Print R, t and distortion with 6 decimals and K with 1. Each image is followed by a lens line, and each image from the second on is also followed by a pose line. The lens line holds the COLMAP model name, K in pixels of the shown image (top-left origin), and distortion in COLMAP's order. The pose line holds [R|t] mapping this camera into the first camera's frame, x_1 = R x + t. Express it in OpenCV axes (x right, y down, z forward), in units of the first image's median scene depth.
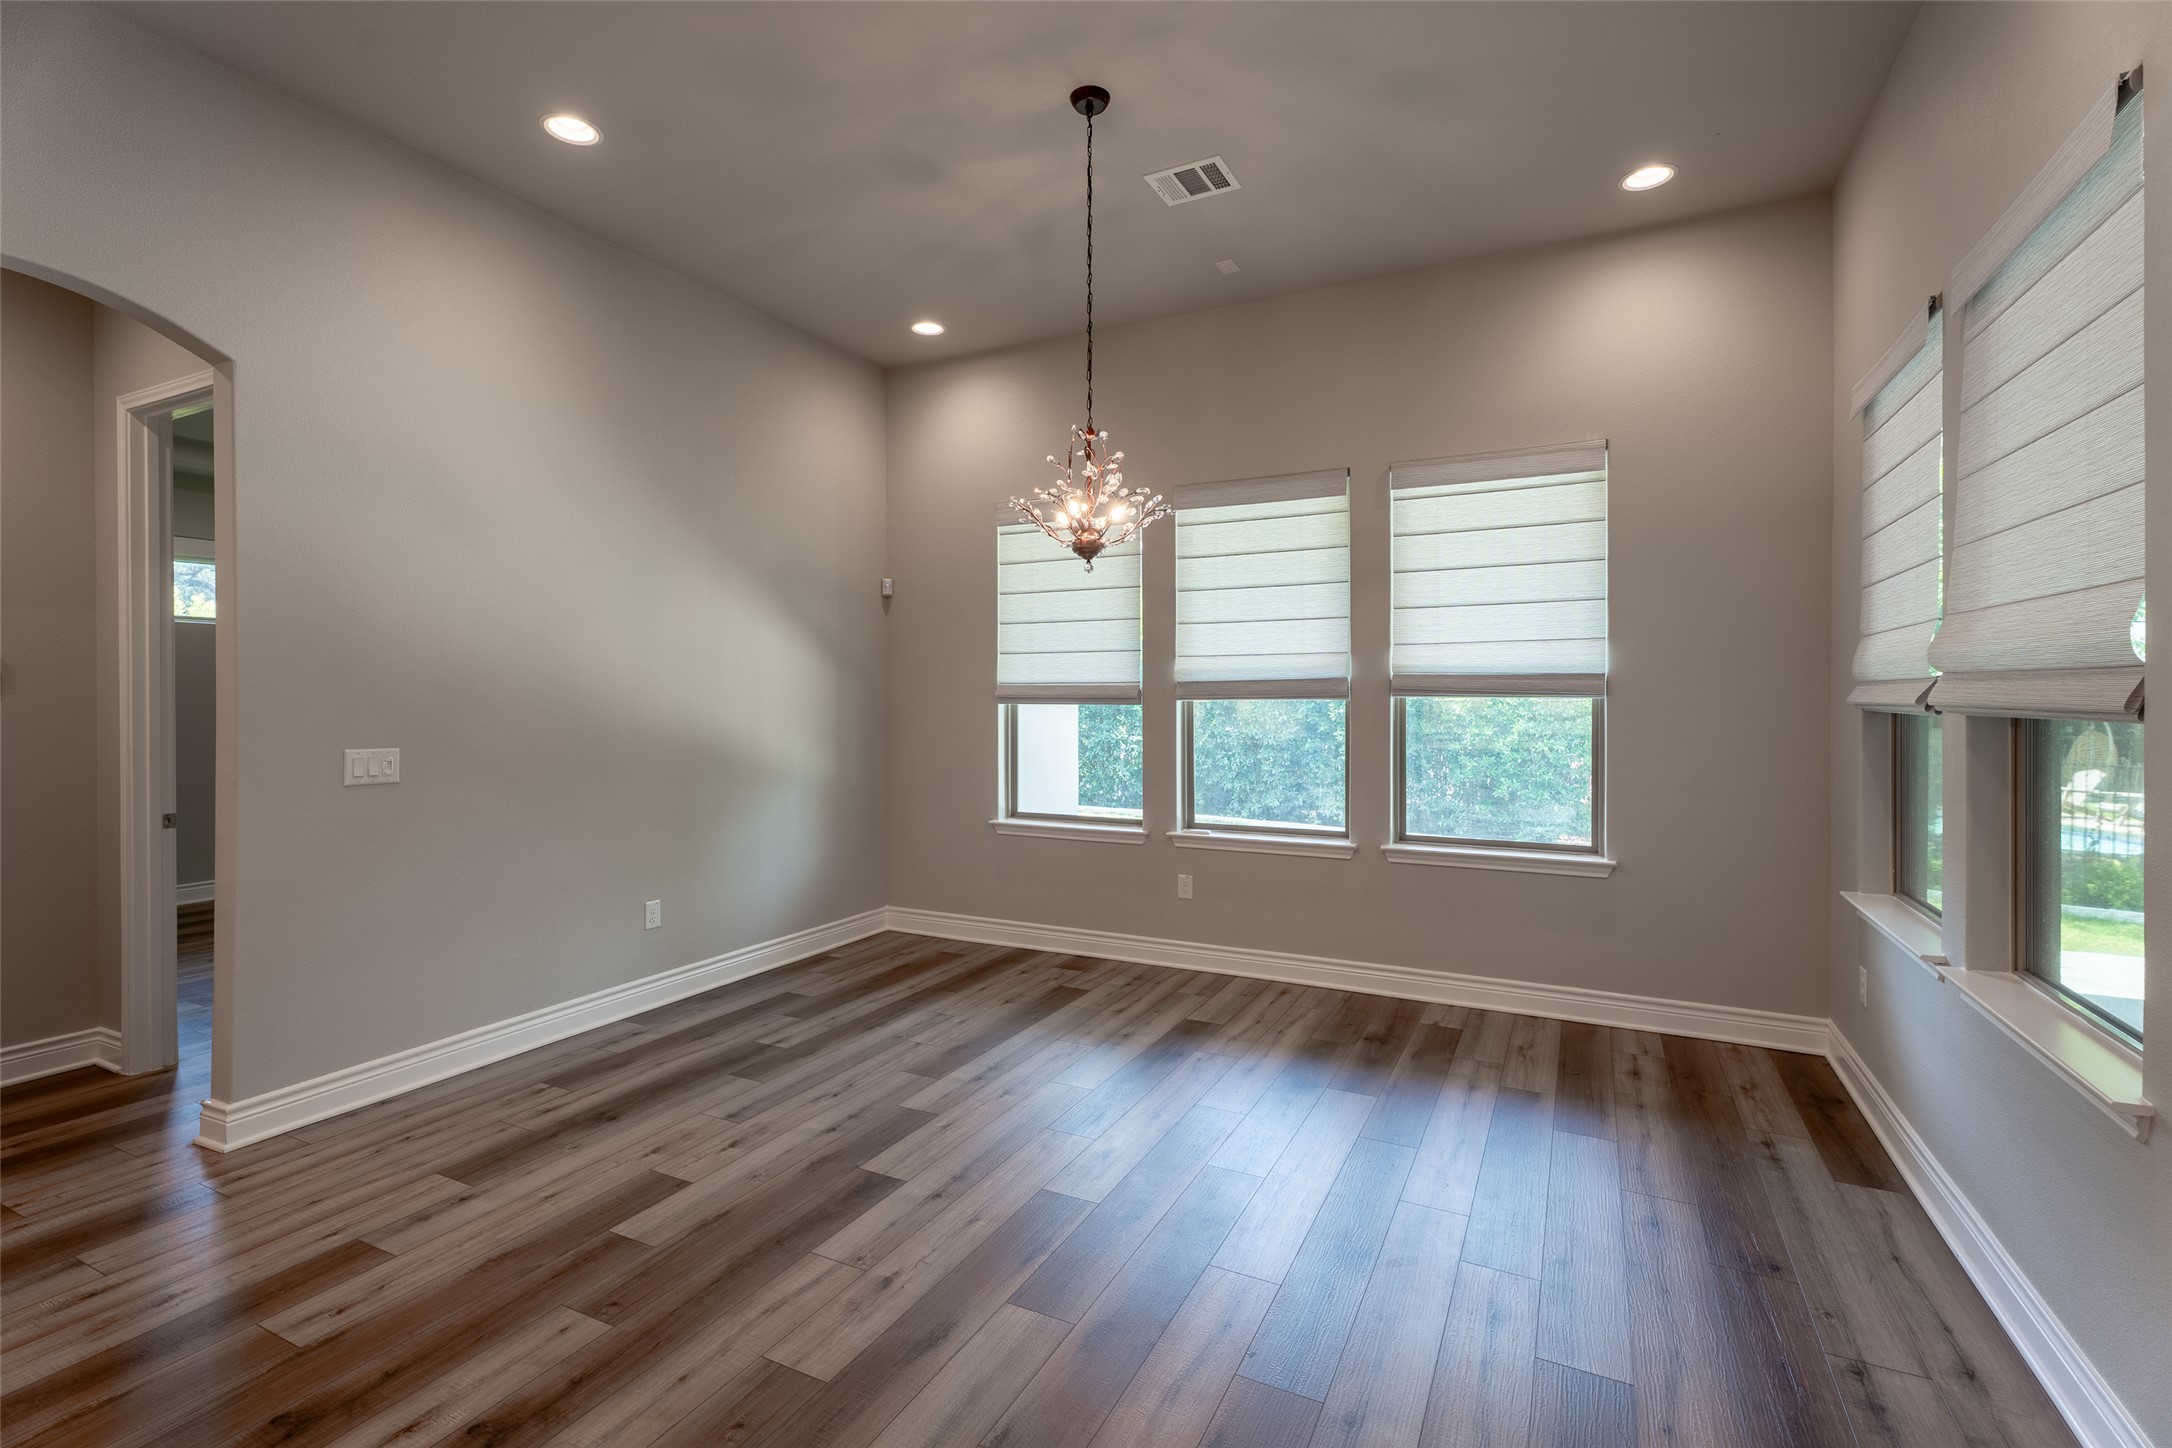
lens RADIAL K [[1000.2, 0, 1082.1], [0, 1000.2, 711.9], [0, 0, 1]] dist [0.001270, -0.000583]
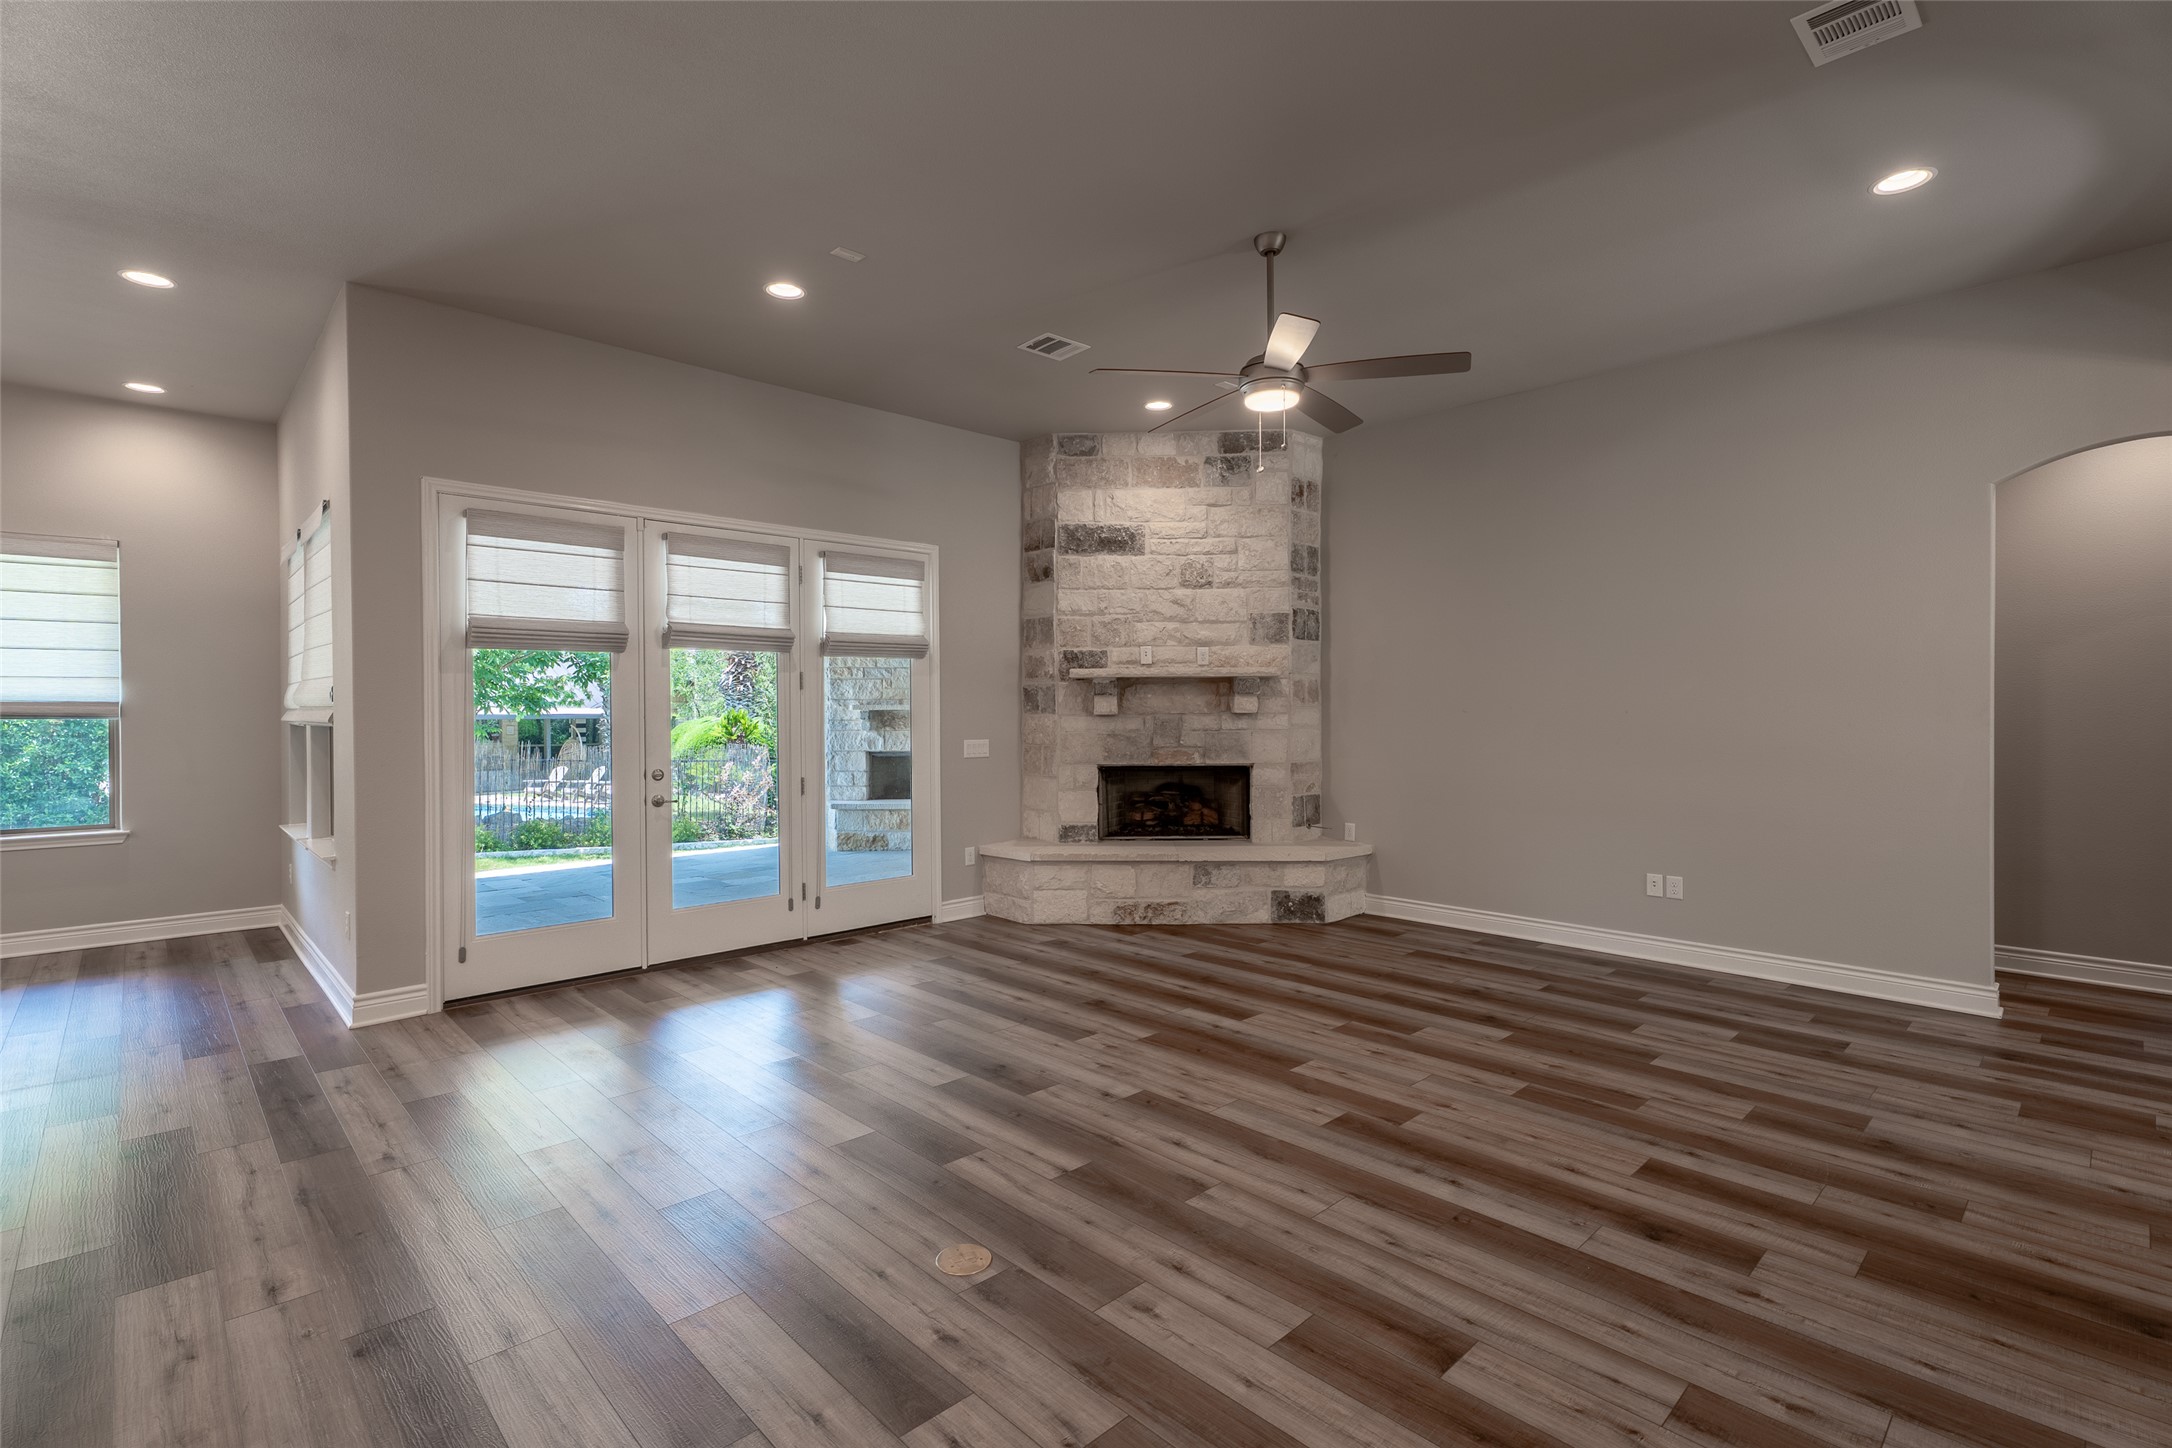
lens RADIAL K [[1000.2, 0, 1082.1], [0, 1000.2, 711.9], [0, 0, 1]] dist [0.001270, -0.000583]
pose [[0.337662, -0.000383, 0.941267, -0.368961], [0.017934, 0.999821, -0.006027, 0.009177], [-0.941097, 0.018915, 0.337608, -0.798234]]
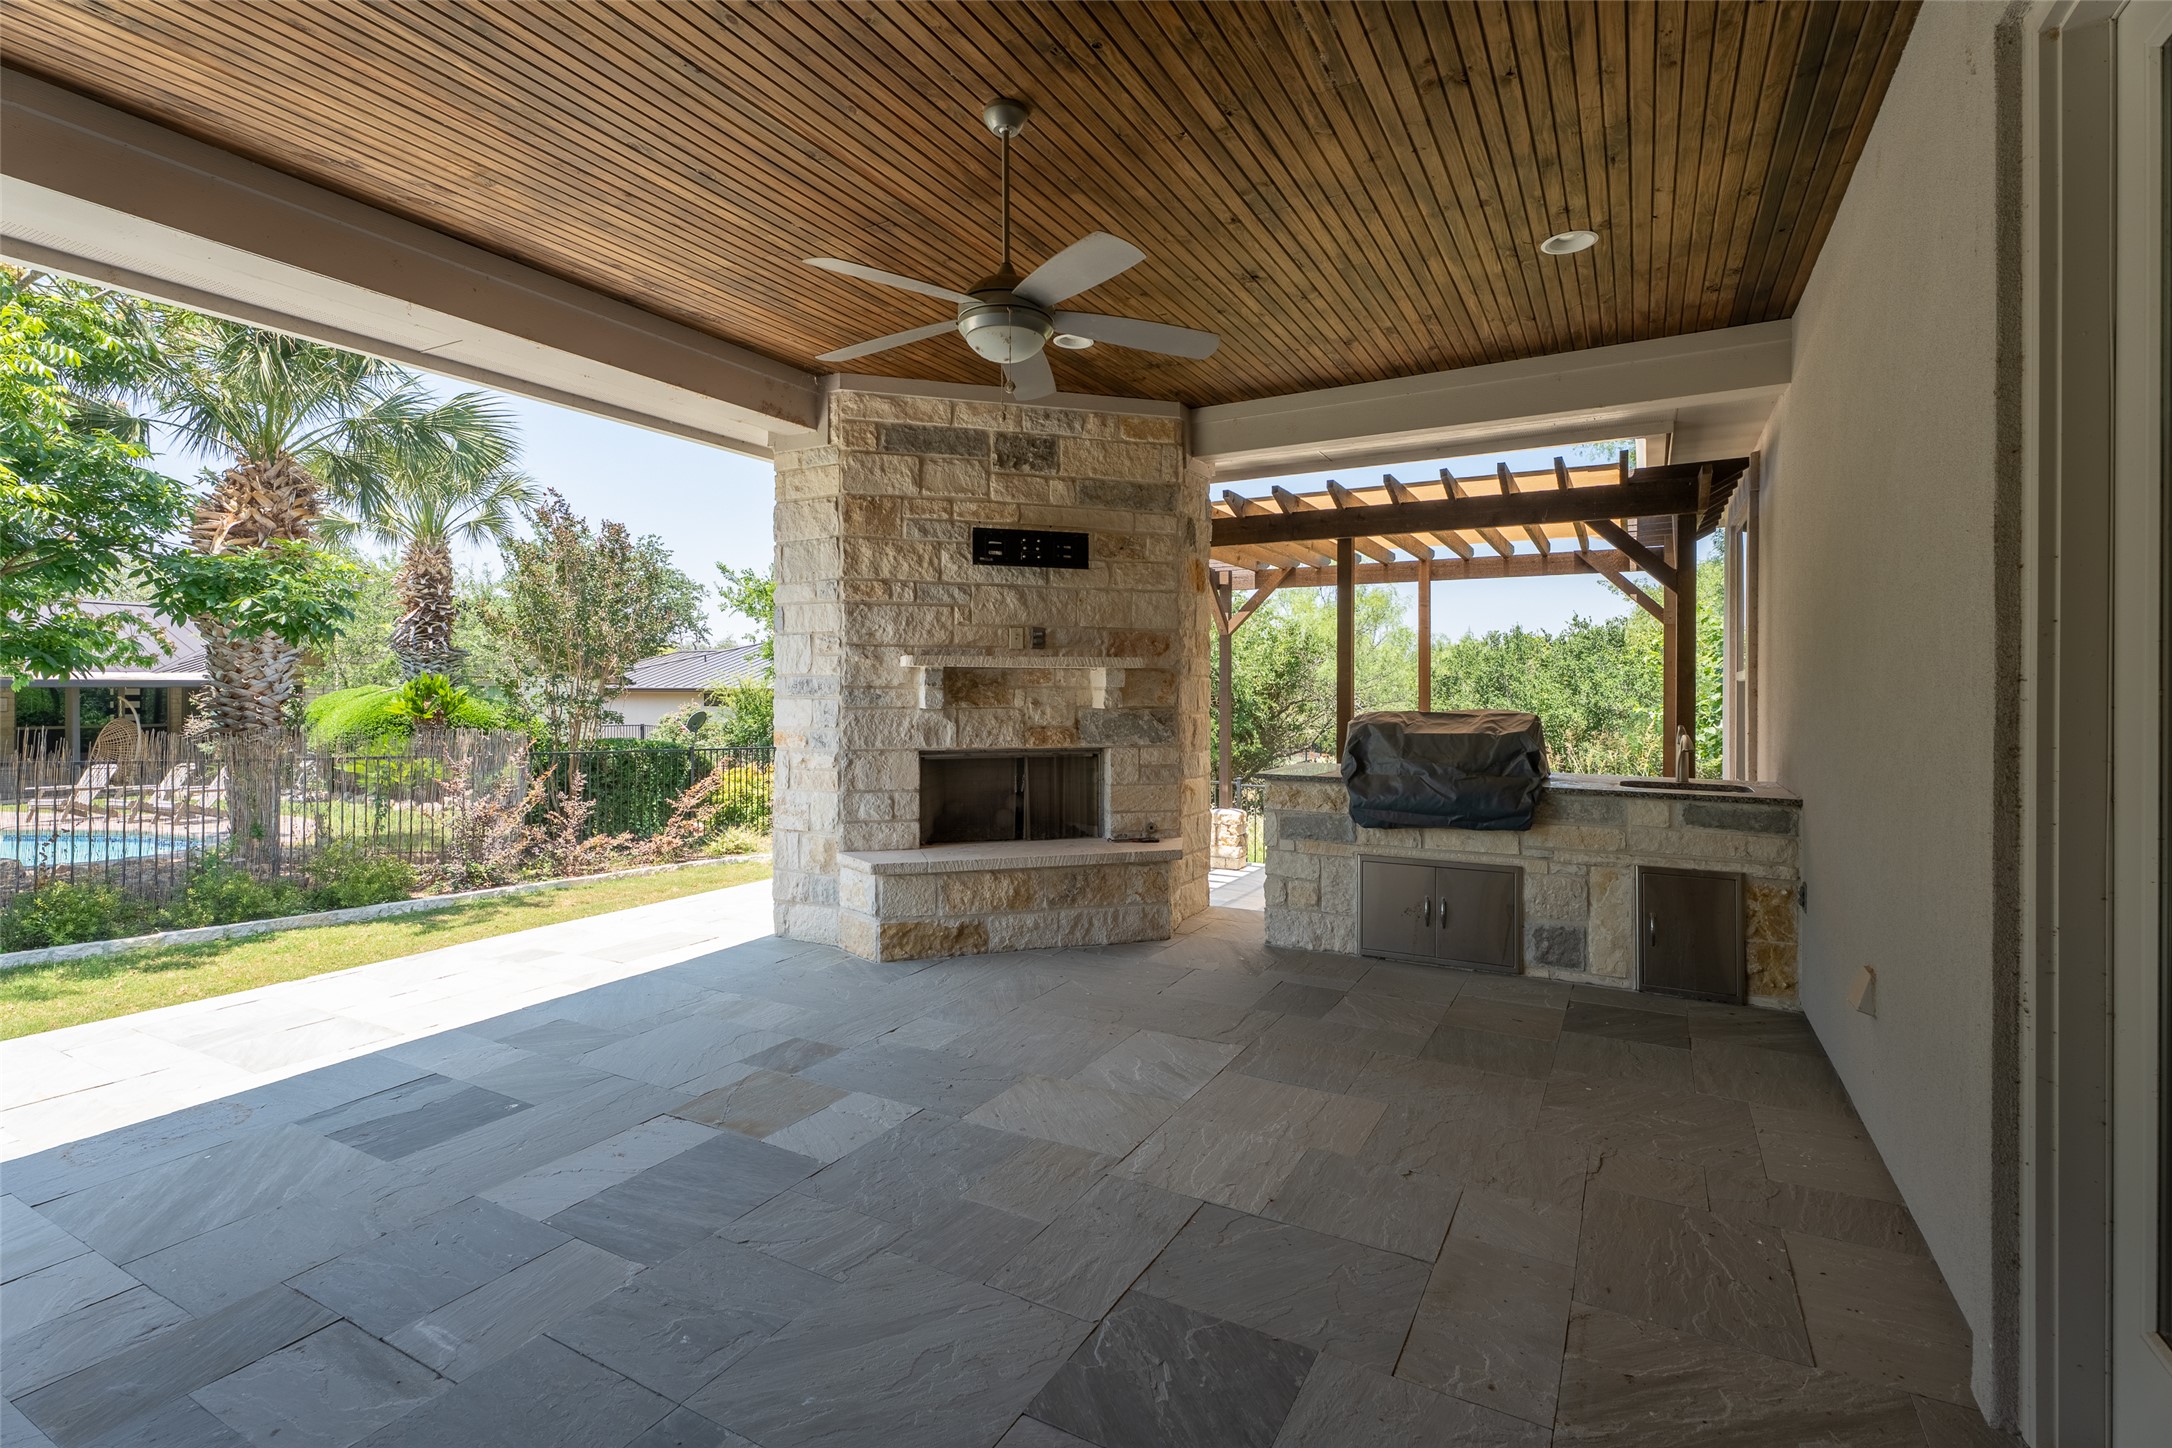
lens RADIAL K [[983.5, 0, 1079.5], [0, 983.5, 686.9], [0, 0, 1]] dist [0.001418, 0.000270]
pose [[0.032901, -0.000788, 0.999458, 0.627951], [0.014785, 0.999891, 0.000302, 0.006792], [-0.999349, 0.014767, 0.032910, 0.361045]]
